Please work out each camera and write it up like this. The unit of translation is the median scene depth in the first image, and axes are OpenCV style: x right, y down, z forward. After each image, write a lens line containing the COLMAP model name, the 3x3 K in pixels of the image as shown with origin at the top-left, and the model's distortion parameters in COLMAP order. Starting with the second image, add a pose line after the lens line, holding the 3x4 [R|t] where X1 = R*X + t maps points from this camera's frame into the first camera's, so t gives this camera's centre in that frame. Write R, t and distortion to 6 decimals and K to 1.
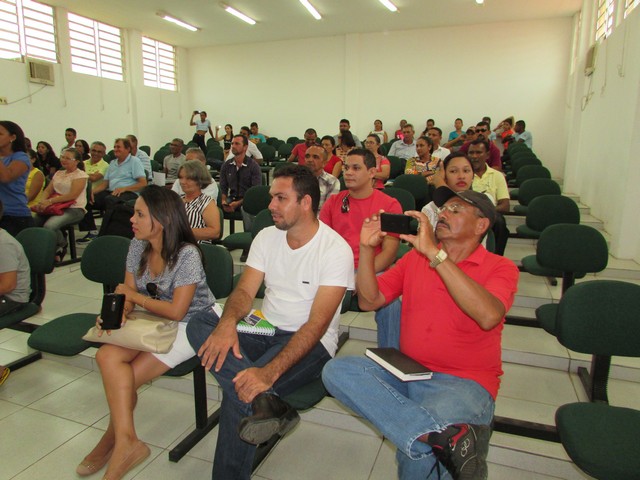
lens RADIAL K [[457.1, 0, 321.4], [0, 457.1, 234.9], [0, 0, 1]] dist [-0.032252, 0.011763]
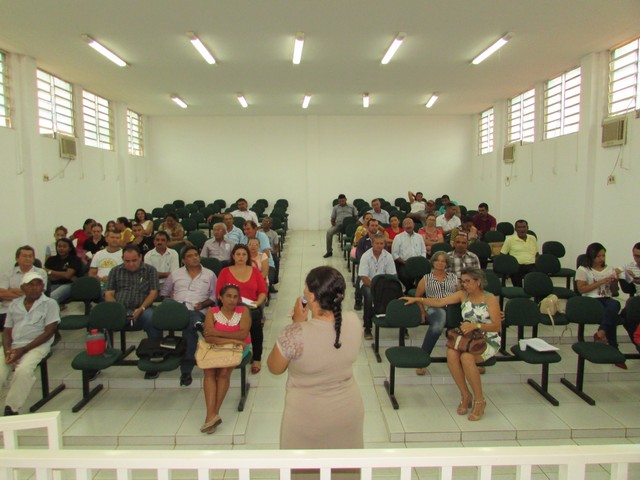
lens RADIAL K [[457.1, 0, 320.3], [0, 457.1, 236.6], [0, 0, 1]] dist [-0.032252, 0.011763]
pose [[0.926285, -0.047932, 0.373764, -0.459011], [0.077533, 0.994897, -0.064559, -0.048916], [-0.368762, 0.088779, 0.925275, -0.126070]]
